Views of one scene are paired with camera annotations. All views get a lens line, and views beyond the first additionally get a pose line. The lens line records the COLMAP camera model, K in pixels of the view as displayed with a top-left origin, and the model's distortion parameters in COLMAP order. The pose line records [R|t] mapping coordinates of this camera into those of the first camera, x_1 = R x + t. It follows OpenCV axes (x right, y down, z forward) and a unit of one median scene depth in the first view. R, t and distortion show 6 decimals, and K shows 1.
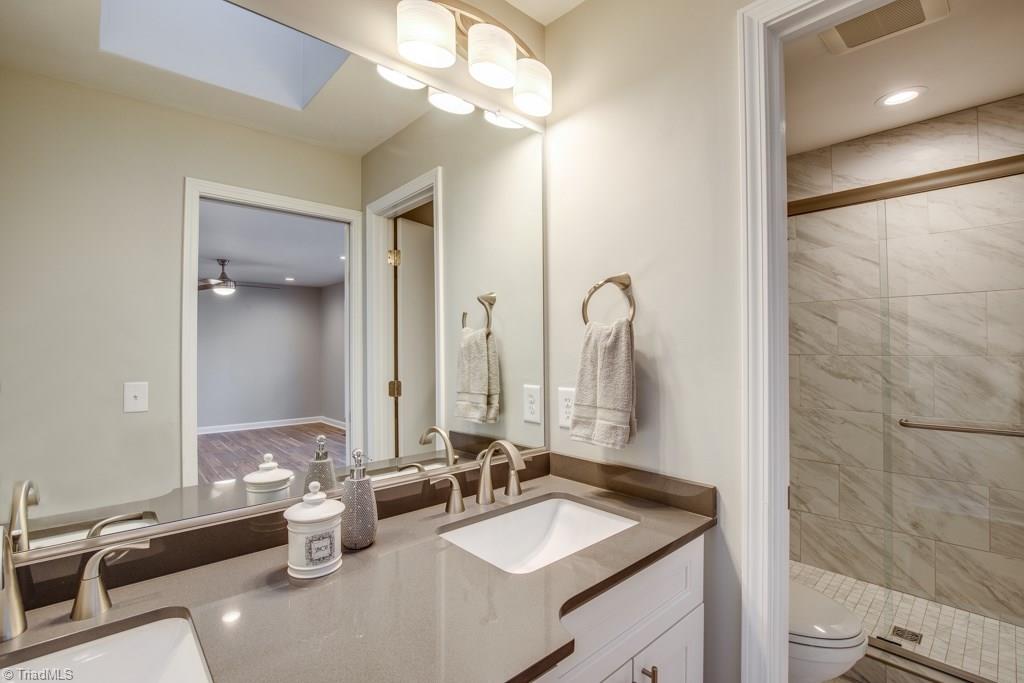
lens RADIAL K [[468.3, 0, 505.5], [0, 468.3, 343.4], [0, 0, 1]] dist [-0.032340, 0.005033]
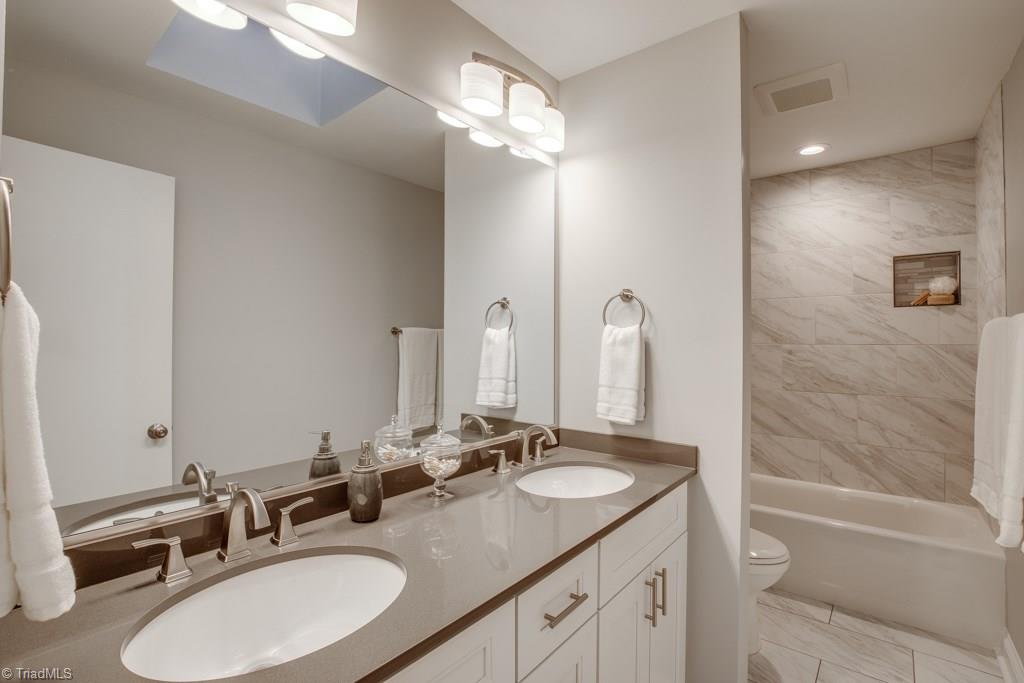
lens RADIAL K [[468.3, 0, 517.7], [0, 468.3, 341.3], [0, 0, 1]] dist [-0.032340, 0.005033]
pose [[0.986257, 0.008909, 0.164980, -0.259709], [-0.009853, 0.999939, 0.004903, -0.002108], [-0.164926, -0.006461, 0.986285, -0.235244]]
